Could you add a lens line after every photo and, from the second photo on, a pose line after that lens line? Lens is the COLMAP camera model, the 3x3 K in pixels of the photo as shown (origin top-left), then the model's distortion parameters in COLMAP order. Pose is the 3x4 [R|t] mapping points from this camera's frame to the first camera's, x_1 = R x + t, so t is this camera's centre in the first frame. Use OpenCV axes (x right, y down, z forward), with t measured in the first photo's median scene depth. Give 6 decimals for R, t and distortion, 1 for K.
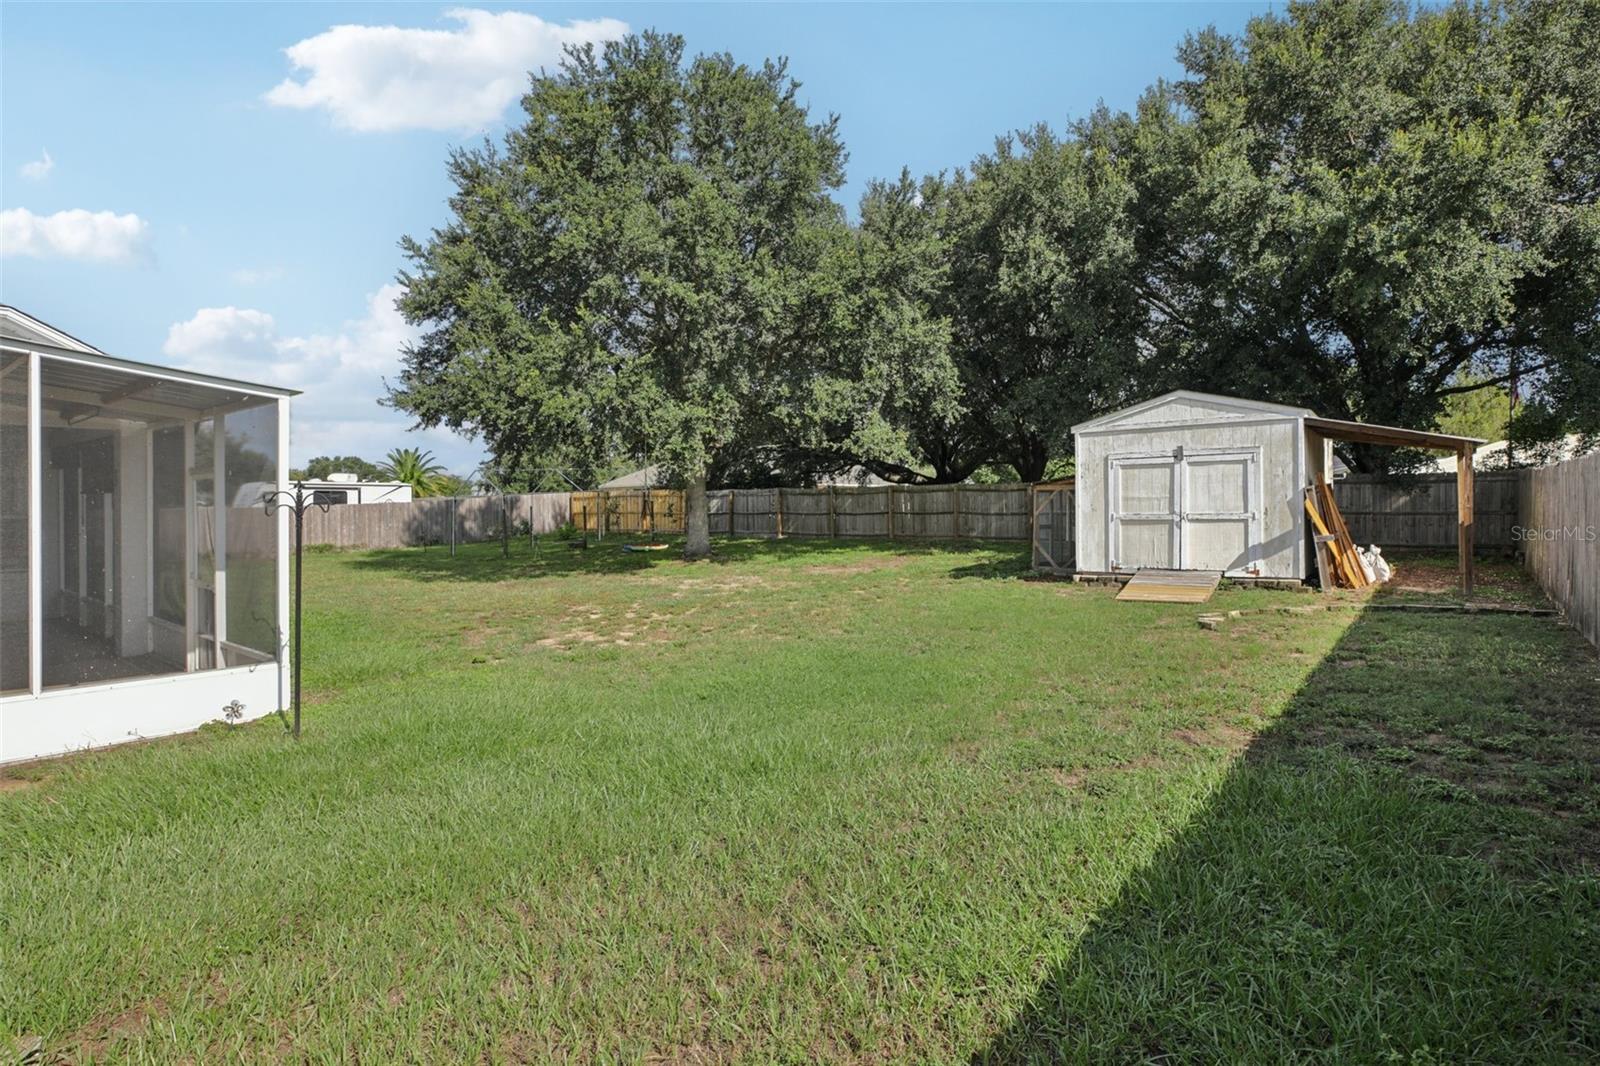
lens RADIAL K [[821.0, 0, 797.1], [0, 821.0, 511.7], [0, 0, 1]] dist [0.001459, 0.000339]
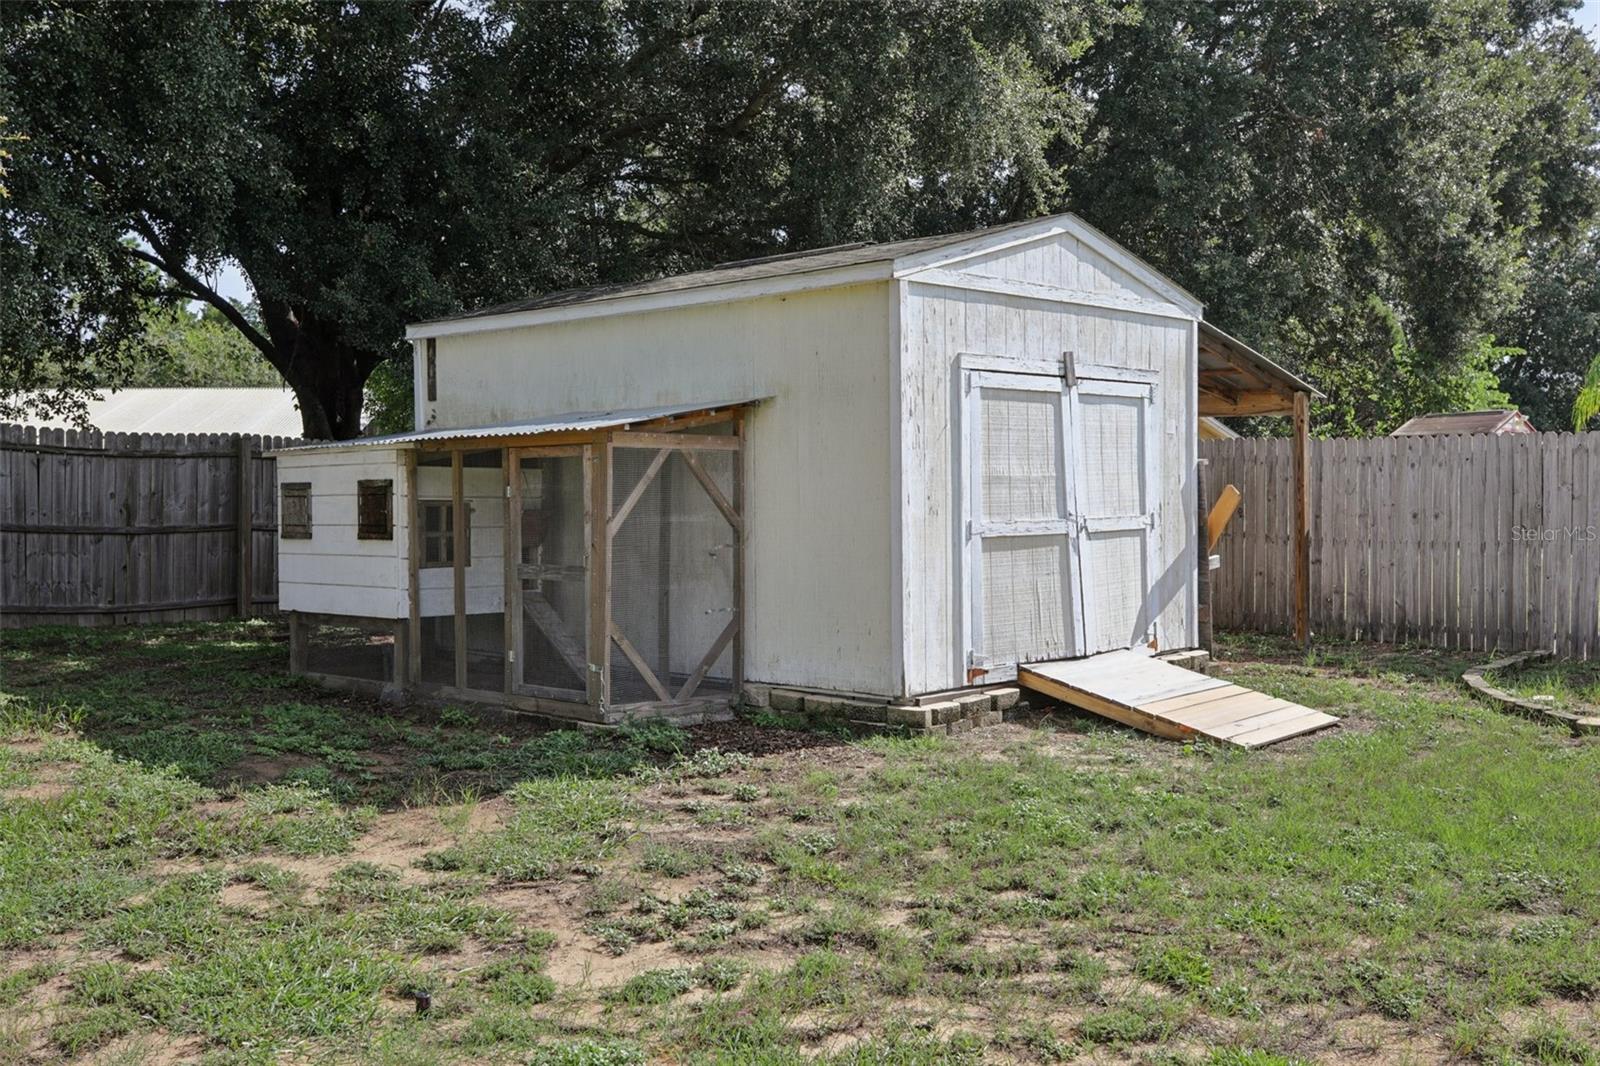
lens RADIAL K [[1571.9, 0, 800.0], [0, 1571.9, 533.0], [0, 0, 1]] dist [0.032145, 0.024874]
pose [[0.072877, -0.014923, 0.997229, -0.320350], [0.013541, 0.999811, 0.013972, -0.003110], [-0.997249, 0.012485, 0.073065, 1.076040]]
